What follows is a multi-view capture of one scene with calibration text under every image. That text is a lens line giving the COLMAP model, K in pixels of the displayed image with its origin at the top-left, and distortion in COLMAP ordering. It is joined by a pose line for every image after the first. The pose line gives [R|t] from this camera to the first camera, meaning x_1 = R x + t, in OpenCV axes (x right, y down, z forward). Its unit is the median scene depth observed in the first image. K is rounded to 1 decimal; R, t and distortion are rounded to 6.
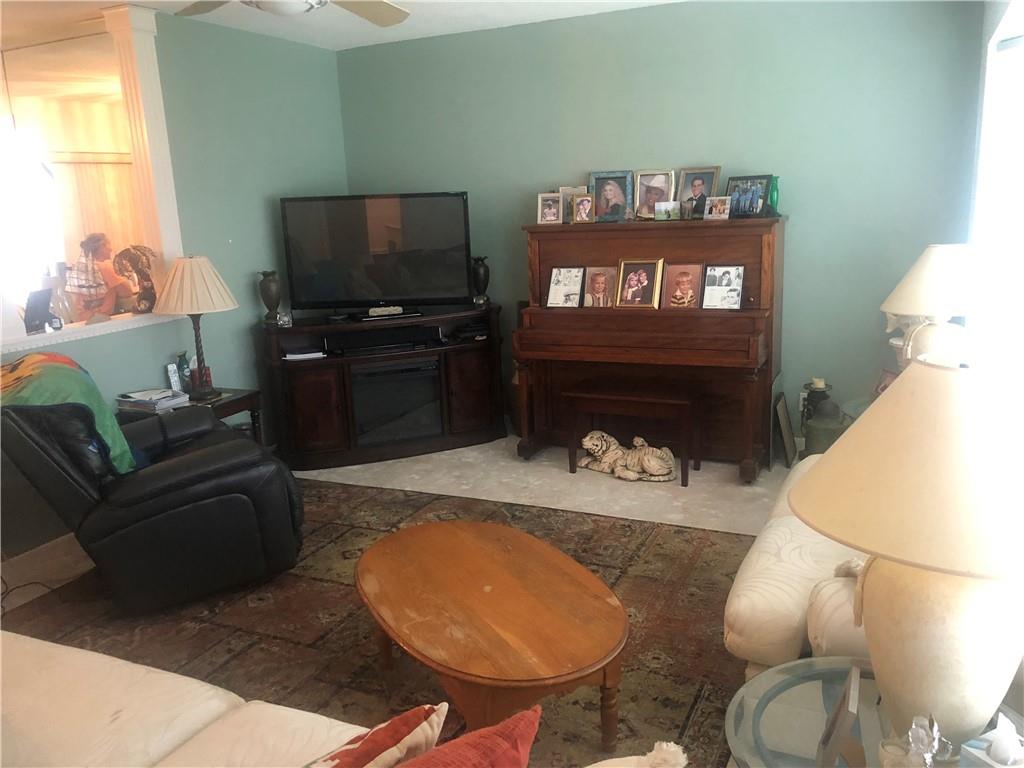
lens RADIAL K [[834.8, 0, 512.0], [0, 834.8, 384.0], [0, 0, 1]] dist [0.009670, -0.004858]
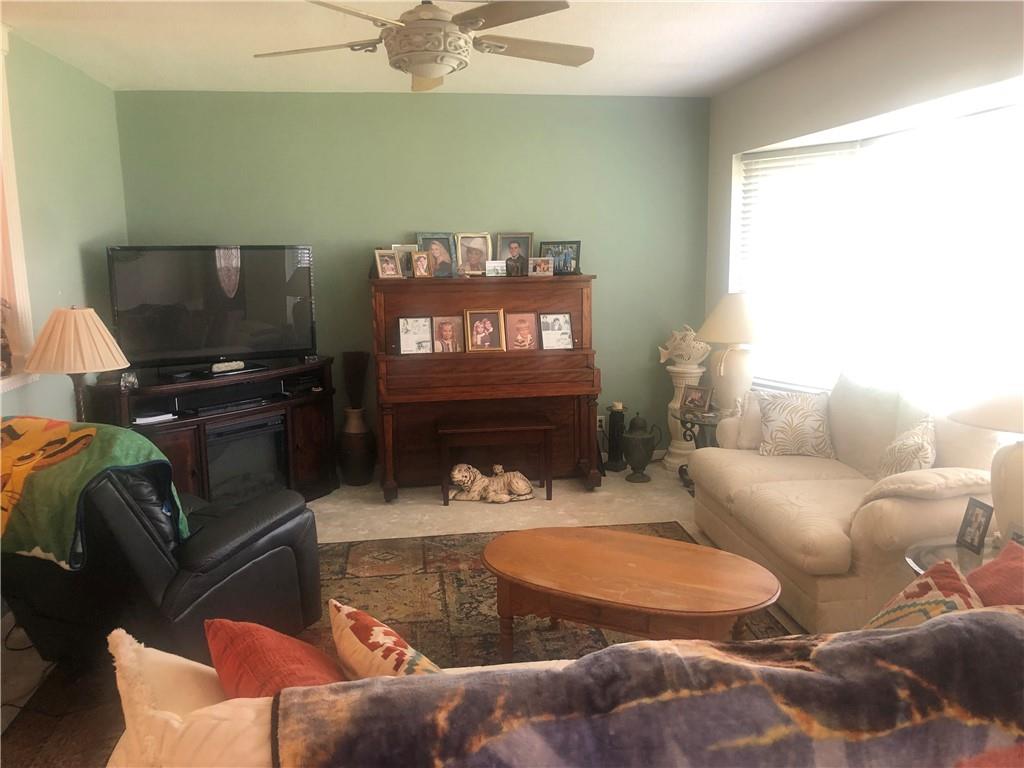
lens RADIAL K [[841.3, 0, 512.9], [0, 841.3, 390.0], [0, 0, 1]] dist [0.002747, 0.000327]
pose [[0.818188, -0.056001, 0.572217, -0.477442], [0.102175, 0.993566, -0.048859, 0.020627], [-0.565799, 0.098442, 0.818646, 0.046329]]
